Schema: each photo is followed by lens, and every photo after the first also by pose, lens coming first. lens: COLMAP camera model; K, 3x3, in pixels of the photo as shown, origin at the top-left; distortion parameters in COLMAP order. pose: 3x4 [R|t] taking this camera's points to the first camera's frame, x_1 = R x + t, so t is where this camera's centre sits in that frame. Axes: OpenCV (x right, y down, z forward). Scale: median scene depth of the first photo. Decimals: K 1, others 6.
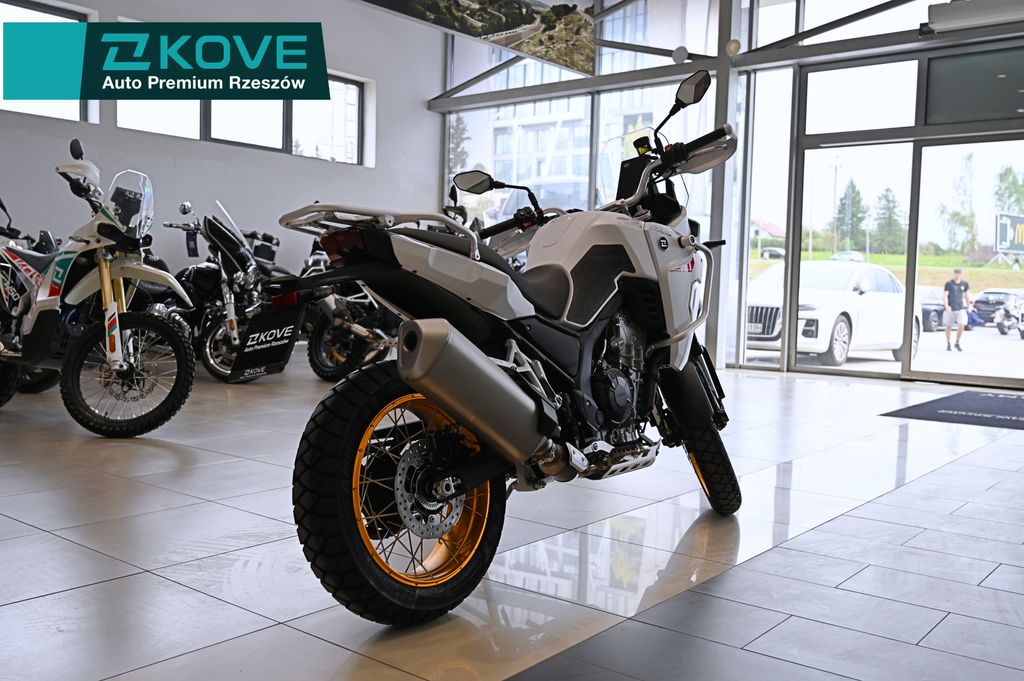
lens RADIAL K [[935.3, 0, 486.7], [0, 935.3, 343.2], [0, 0, 1]] dist [0.000538, 0.001466]
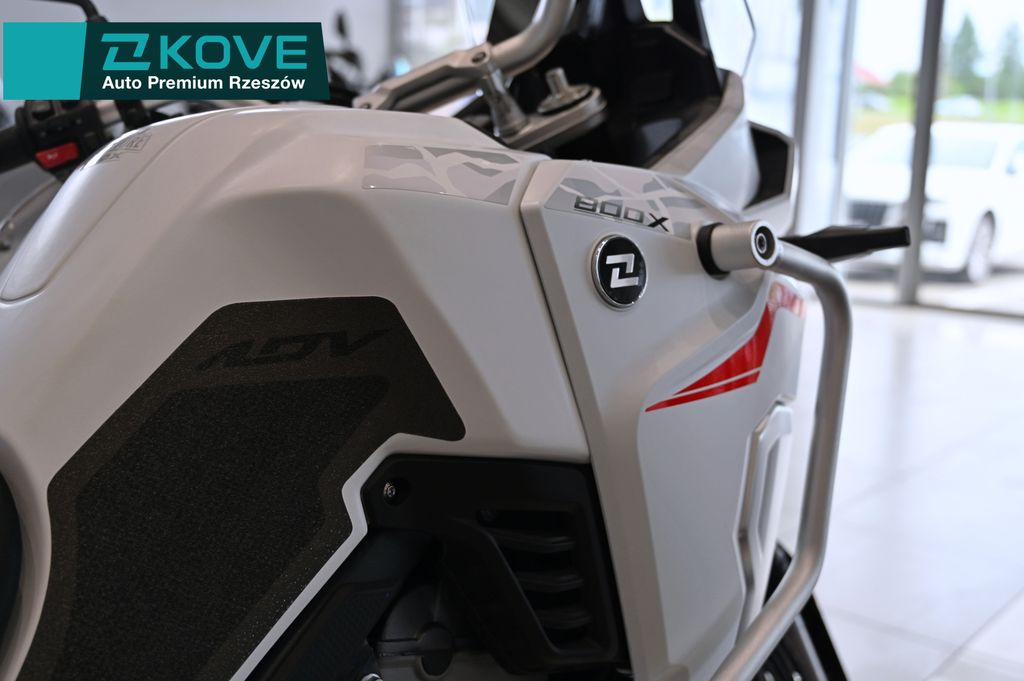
lens RADIAL K [[1142.0, 0, 512.0], [0, 1142.0, 340.5], [0, 0, 1]] dist [-0.004350, -0.005247]
pose [[0.999996, -0.002791, -0.000646, 0.153068], [0.002843, 0.994733, 0.102458, -0.107839], [0.000357, -0.102460, 0.994737, 0.696059]]
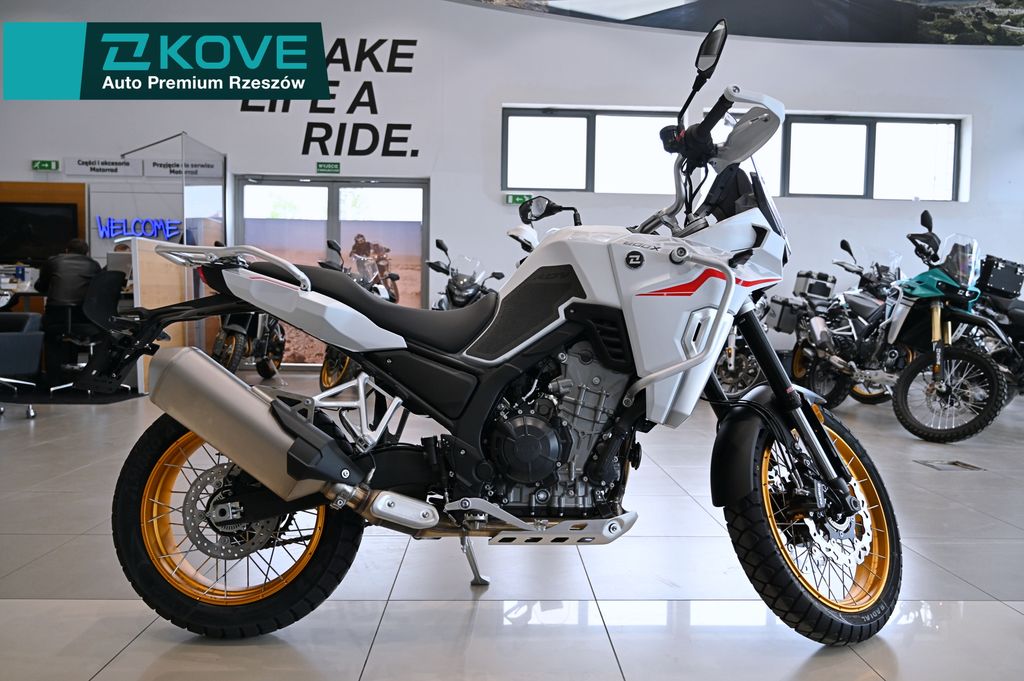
lens RADIAL K [[722.3, 0, 512.0], [0, 722.3, 340.5], [0, 0, 1]] dist [-0.000188, -0.000685]
pose [[0.669124, 0.018347, -0.742924, 0.518789], [-0.043199, 0.998965, -0.014237, -0.025541], [0.741894, 0.041620, 0.669224, 0.491827]]
